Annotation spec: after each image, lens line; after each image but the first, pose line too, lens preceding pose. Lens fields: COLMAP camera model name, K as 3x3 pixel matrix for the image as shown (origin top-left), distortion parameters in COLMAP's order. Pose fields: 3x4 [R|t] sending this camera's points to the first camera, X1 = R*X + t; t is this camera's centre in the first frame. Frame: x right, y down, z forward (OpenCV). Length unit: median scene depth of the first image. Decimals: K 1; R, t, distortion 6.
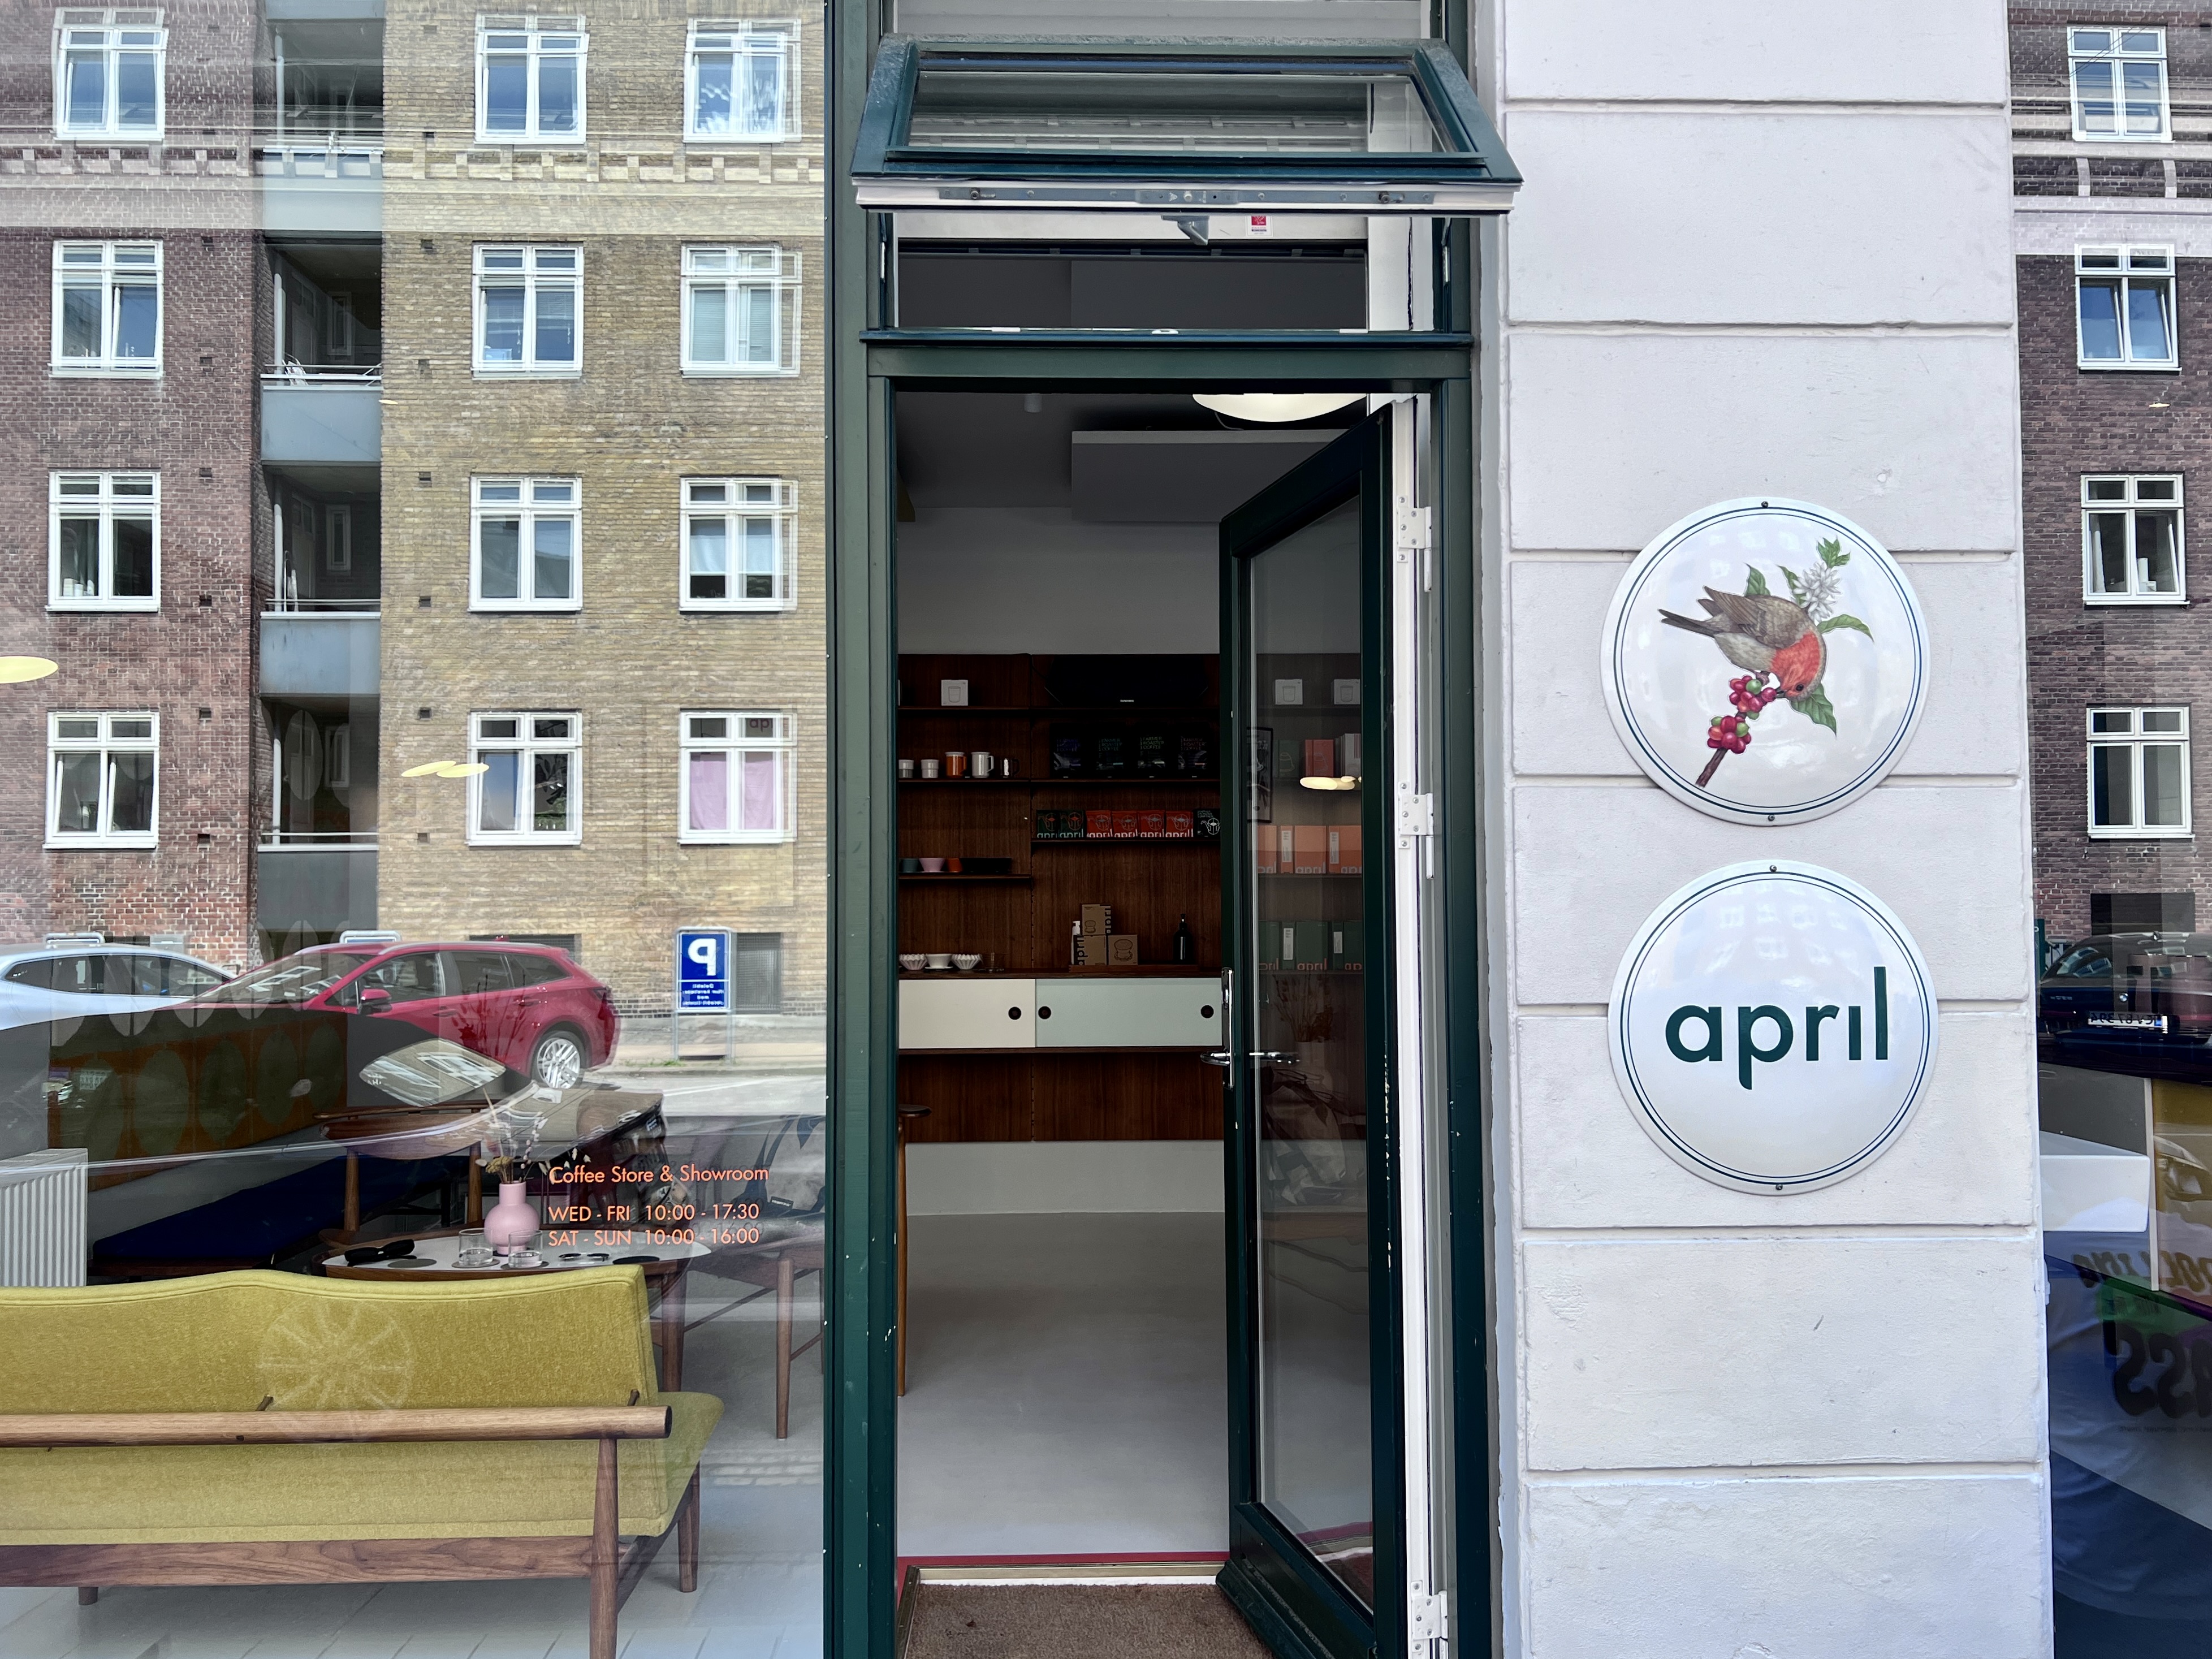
lens RADIAL K [[1670.7, 0, 1106.7], [0, 1670.7, 832.2], [0, 0, 1]] dist [0.005889, 0.000982]
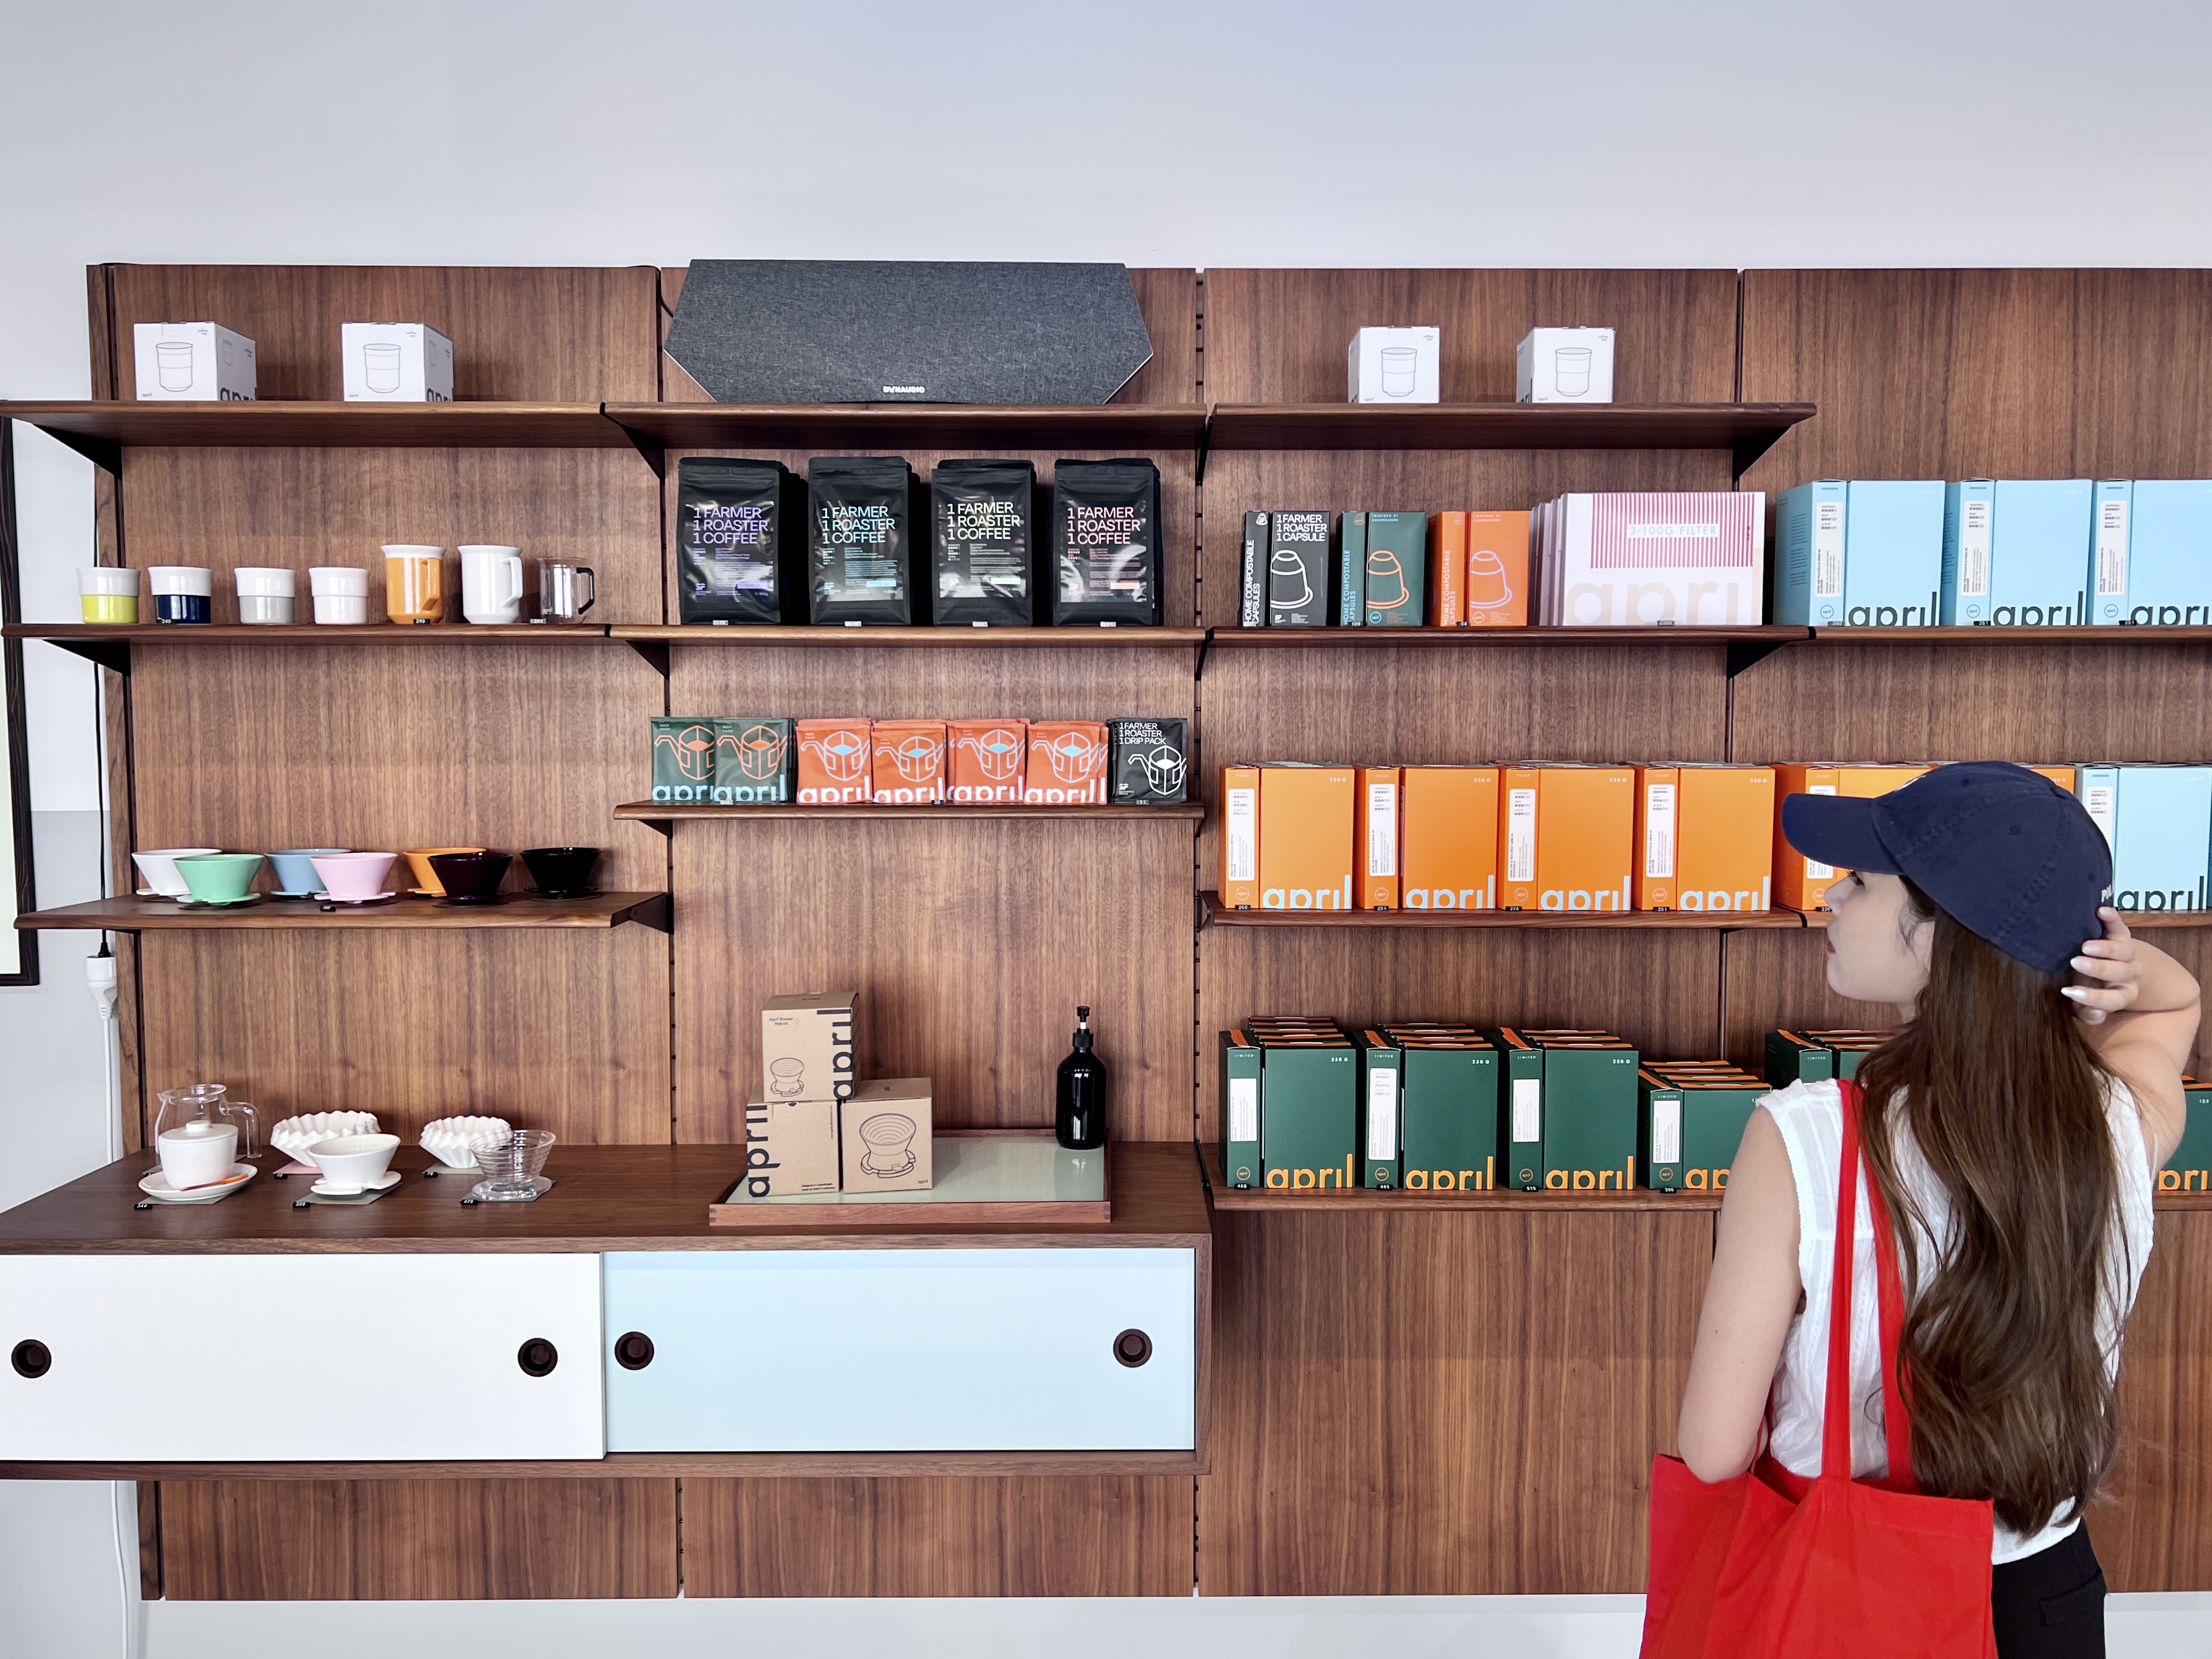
lens RADIAL K [[1670.7, 0, 1105.5], [0, 1670.7, 825.9], [0, 0, 1]] dist [0.005889, 0.000982]
pose [[0.999815, 0.006870, -0.017946, 0.057590], [-0.005026, 0.994889, 0.100846, -0.026077], [0.018547, -0.100737, 0.994740, 0.657557]]
